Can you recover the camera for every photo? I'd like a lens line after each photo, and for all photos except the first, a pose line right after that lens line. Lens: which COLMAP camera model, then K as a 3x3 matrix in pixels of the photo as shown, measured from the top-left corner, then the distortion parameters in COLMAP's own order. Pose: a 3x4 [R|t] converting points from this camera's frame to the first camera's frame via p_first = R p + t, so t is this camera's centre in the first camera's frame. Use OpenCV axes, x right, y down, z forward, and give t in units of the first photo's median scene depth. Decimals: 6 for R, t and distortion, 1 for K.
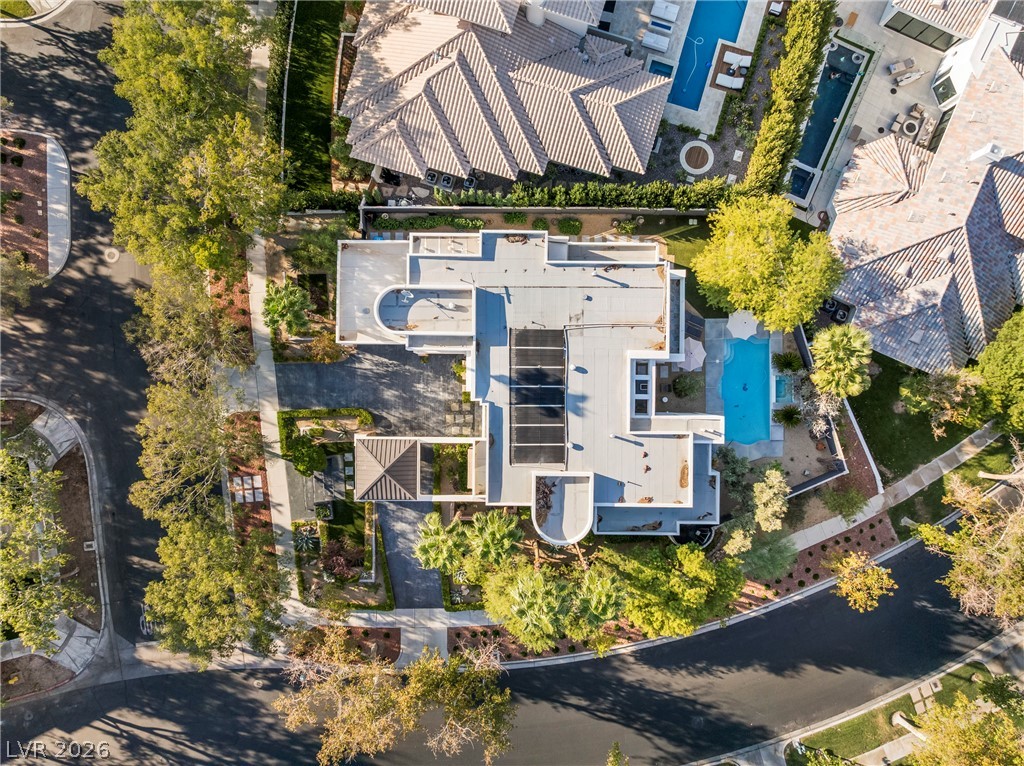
lens RADIAL K [[722.6, 0, 515.5], [0, 722.6, 380.5], [0, 0, 1]] dist [-0.049329, 0.023828]
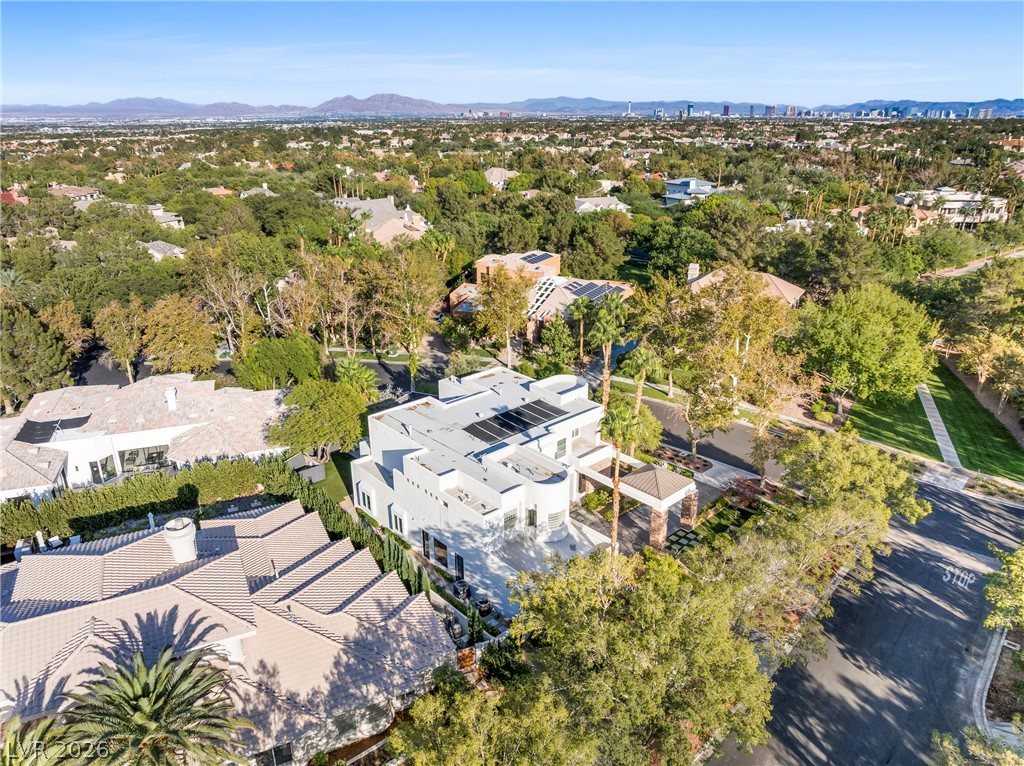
lens RADIAL K [[720.6, 0, 512.0], [0, 720.6, 383.0], [0, 0, 1]] dist [-0.037493, -0.002627]
pose [[-0.677994, -0.266981, 0.684869, -0.689109], [0.735059, -0.241576, 0.633506, -0.653161], [-0.003686, 0.932932, 0.360033, 0.418094]]
